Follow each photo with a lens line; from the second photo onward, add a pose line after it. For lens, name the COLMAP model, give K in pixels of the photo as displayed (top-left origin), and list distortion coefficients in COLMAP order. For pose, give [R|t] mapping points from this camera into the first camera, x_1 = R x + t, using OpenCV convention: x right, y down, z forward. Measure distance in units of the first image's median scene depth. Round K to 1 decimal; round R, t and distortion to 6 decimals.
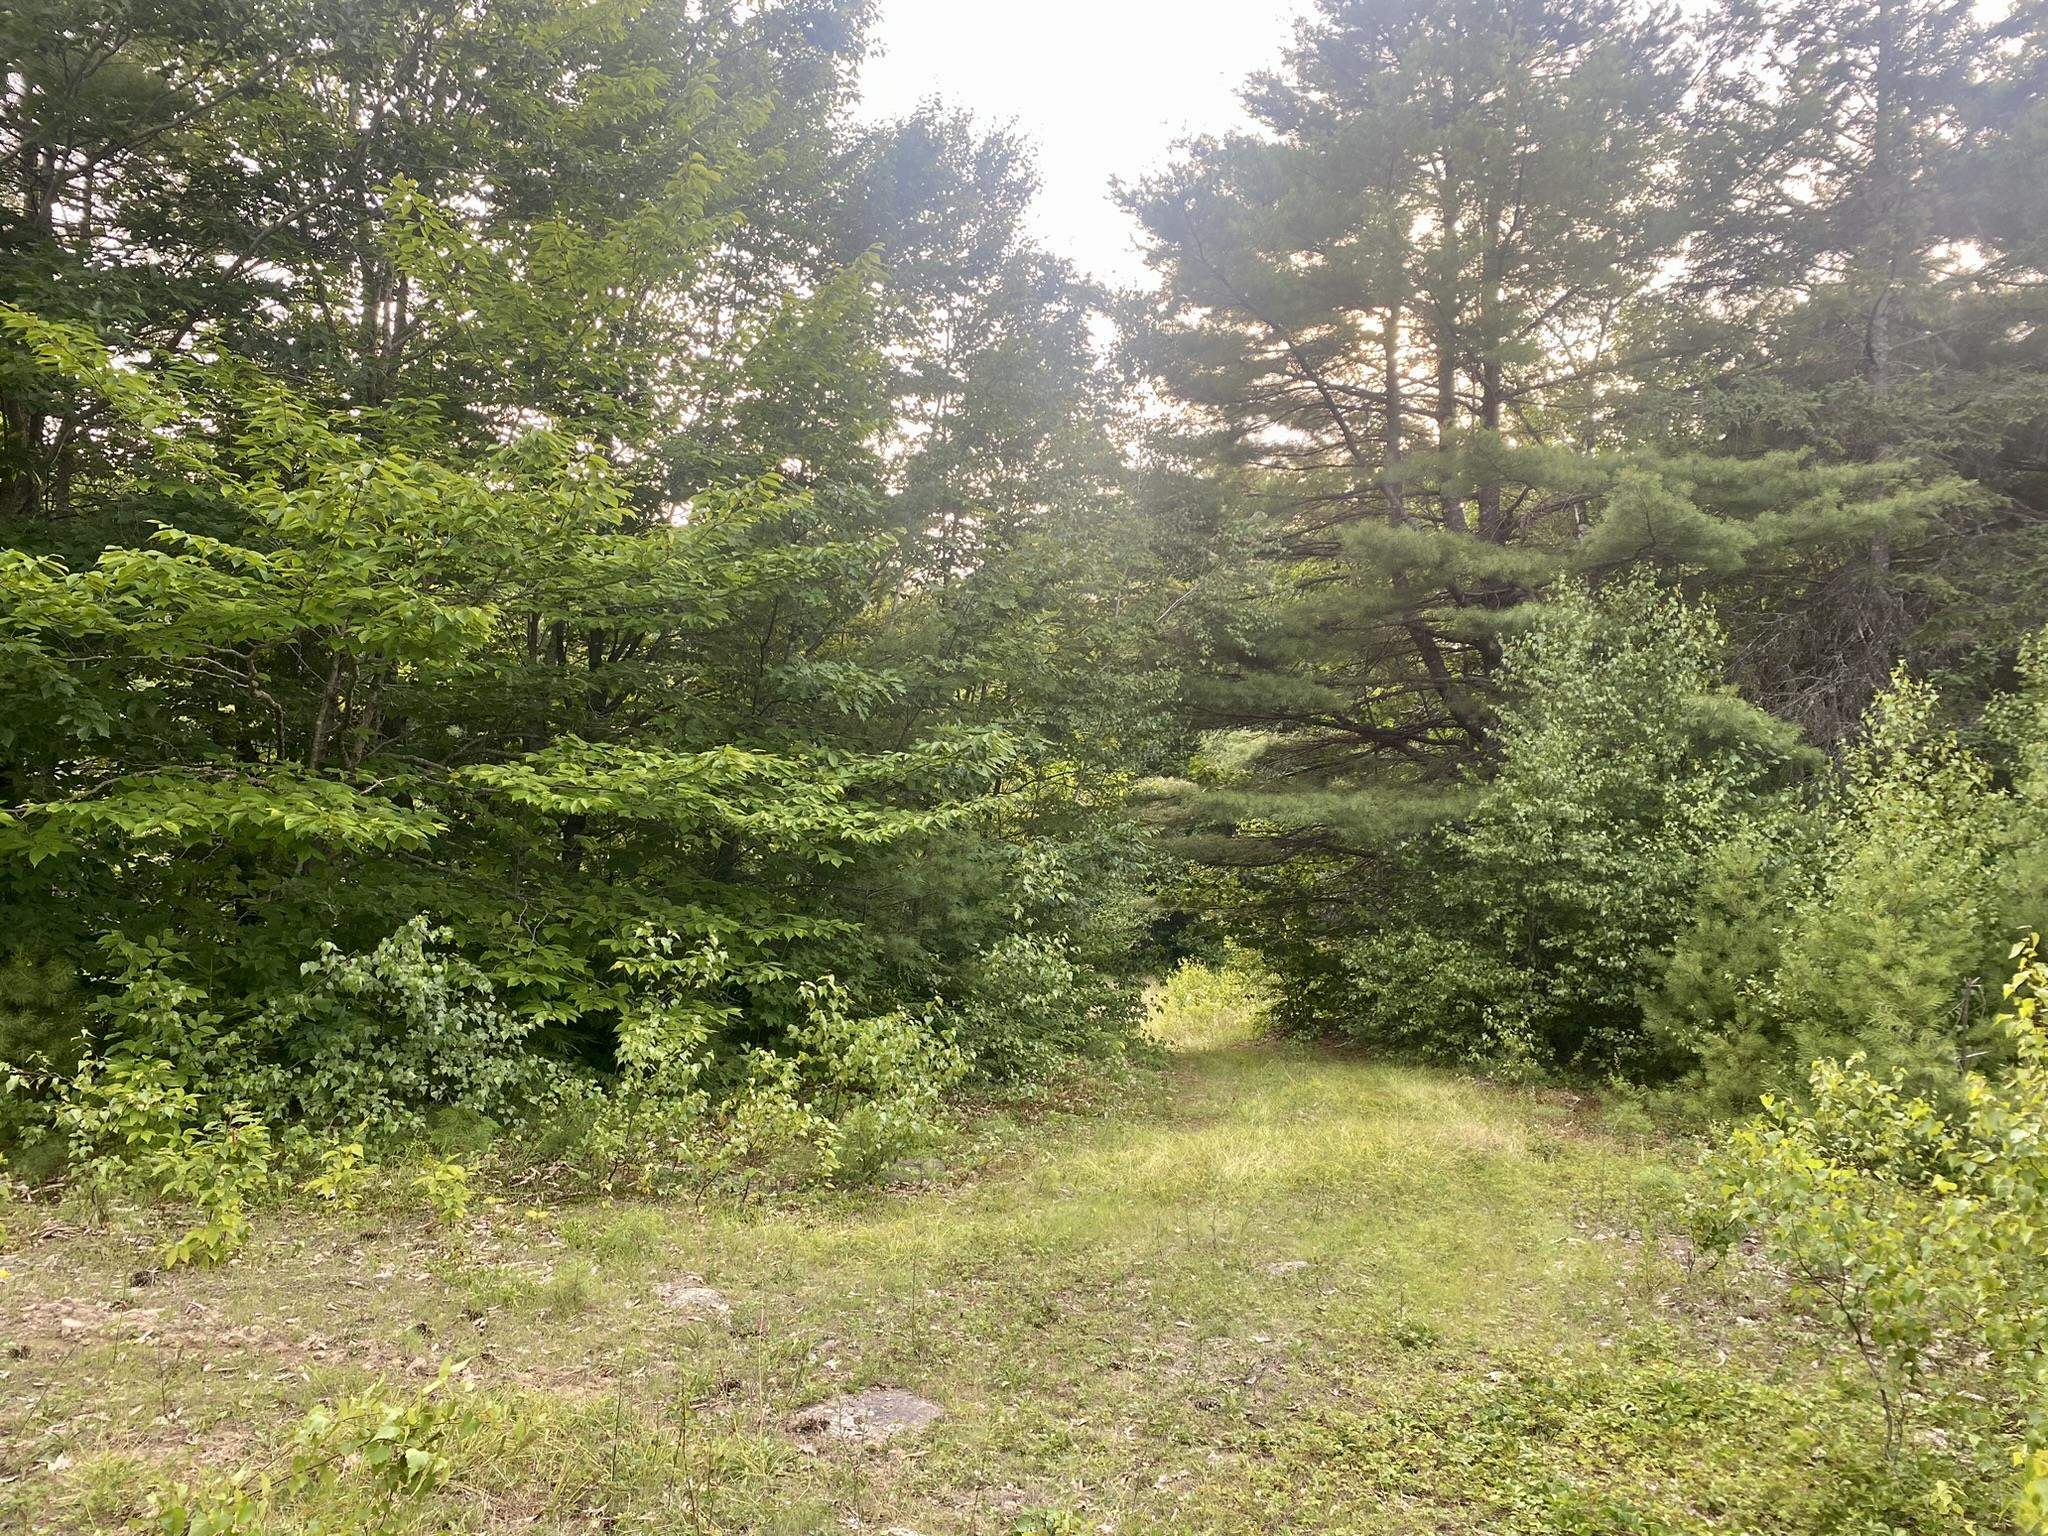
lens RADIAL K [[1528.1, 0, 1015.6], [0, 1528.1, 775.3], [0, 0, 1]] dist [0.109040, -0.197319]
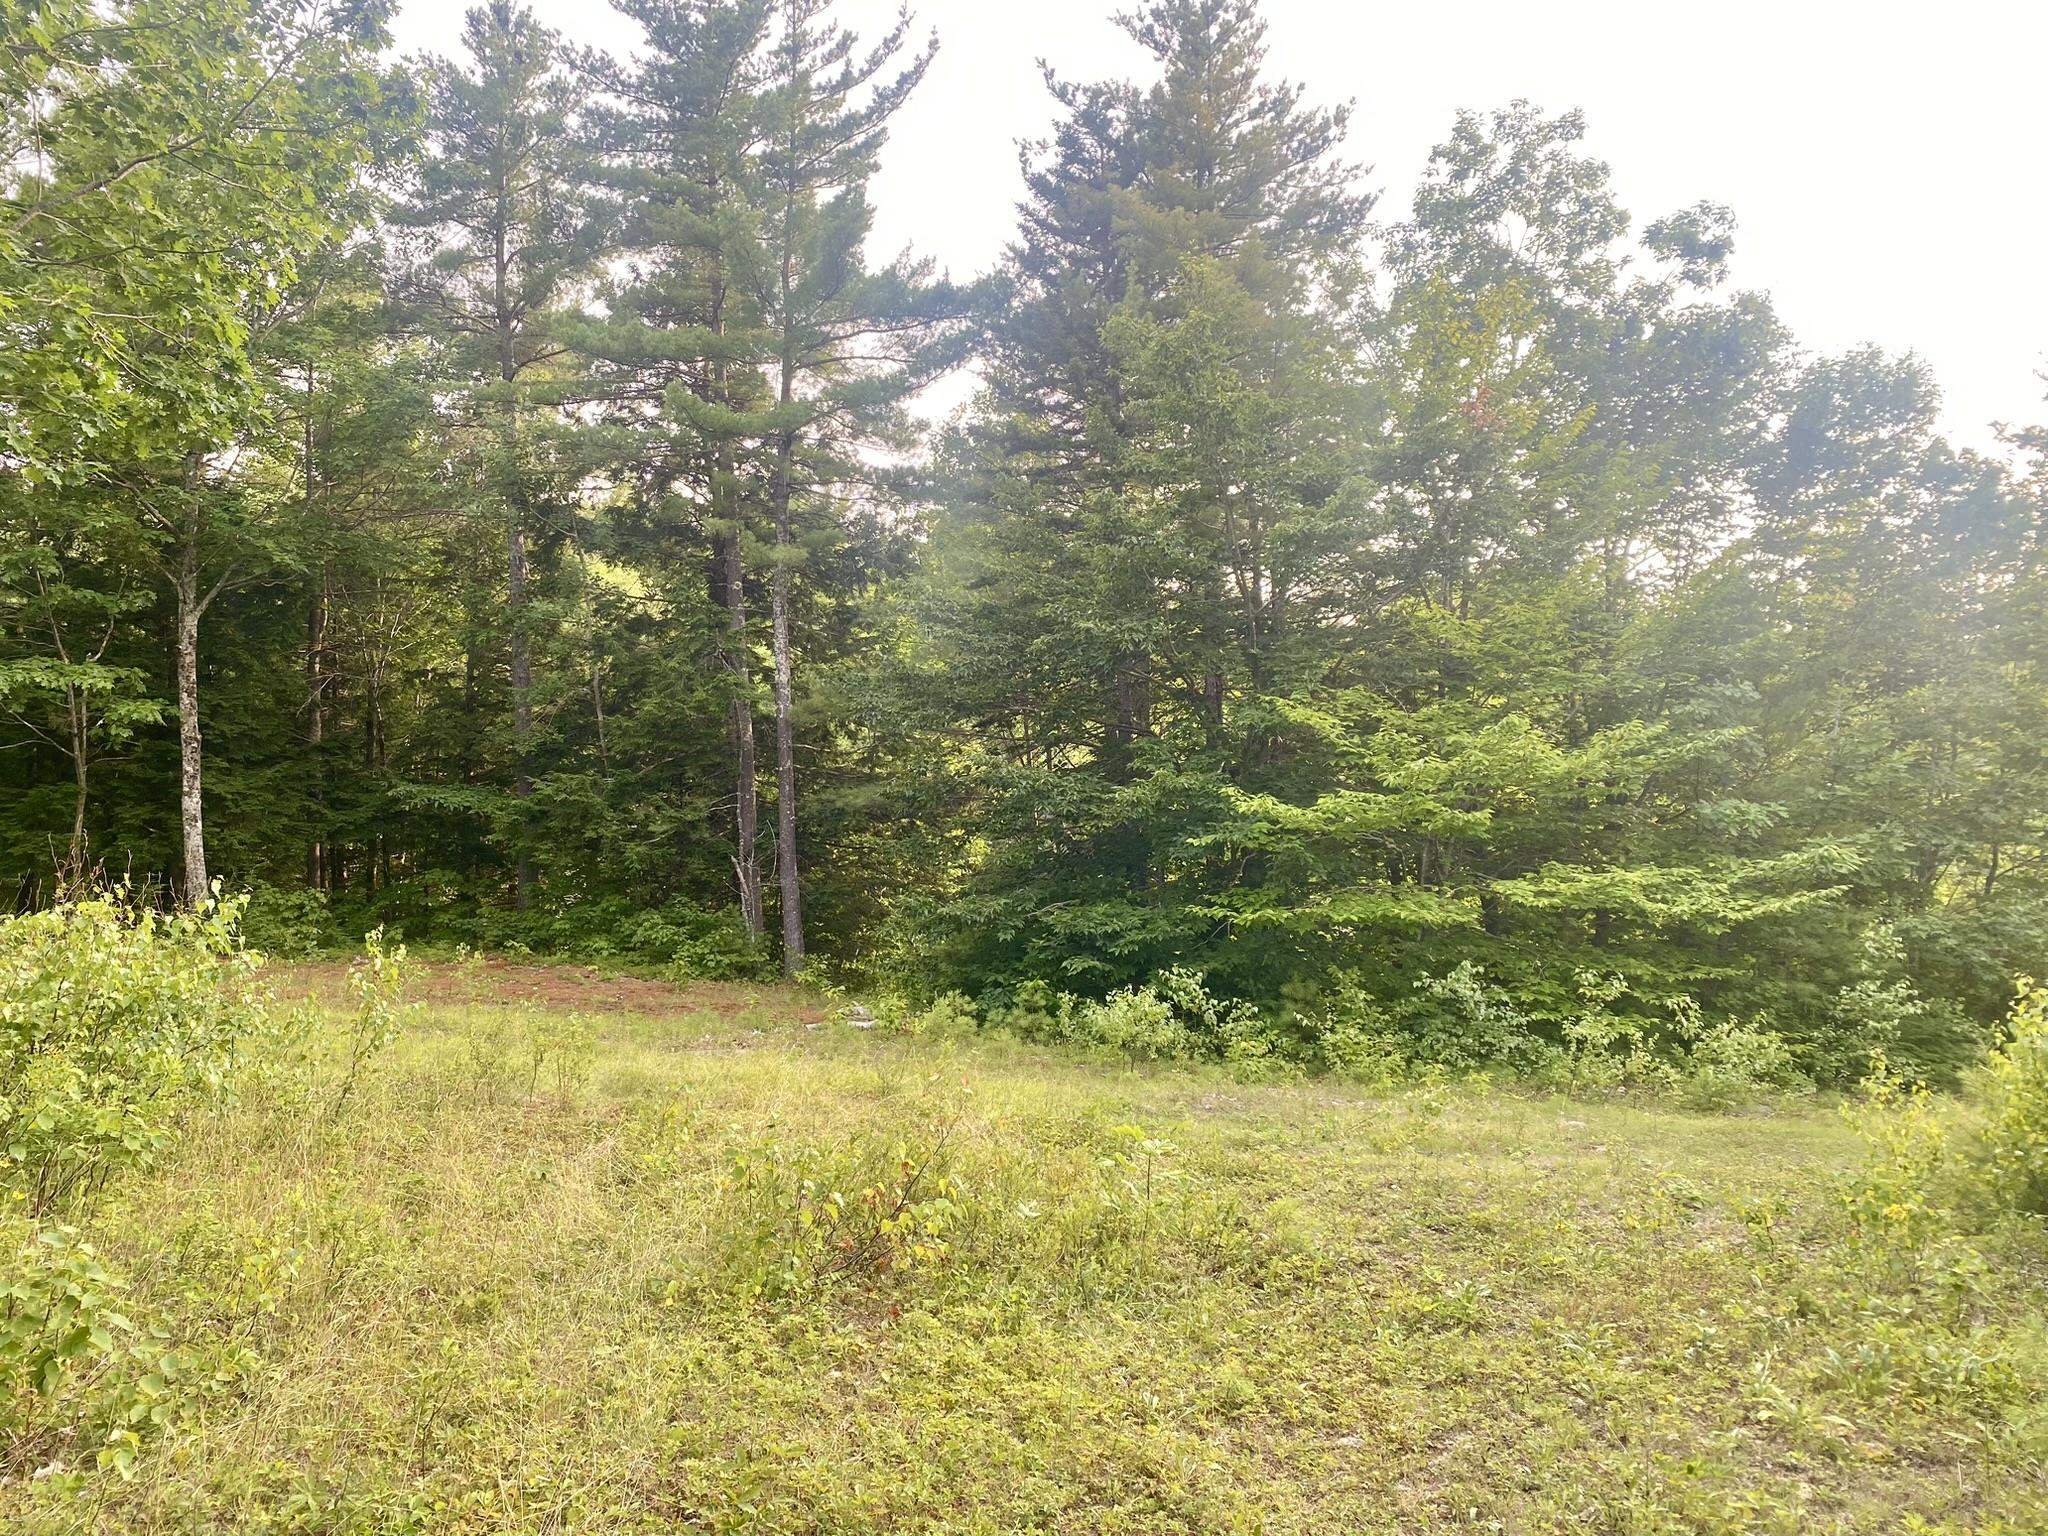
lens RADIAL K [[1528.1, 0, 1015.6], [0, 1528.1, 775.3], [0, 0, 1]] dist [0.109040, -0.197319]
pose [[0.754184, -0.077756, -0.652044, 0.480267], [0.047108, 0.996813, -0.064383, -0.046060], [0.654972, 0.017840, 0.755443, -0.872769]]
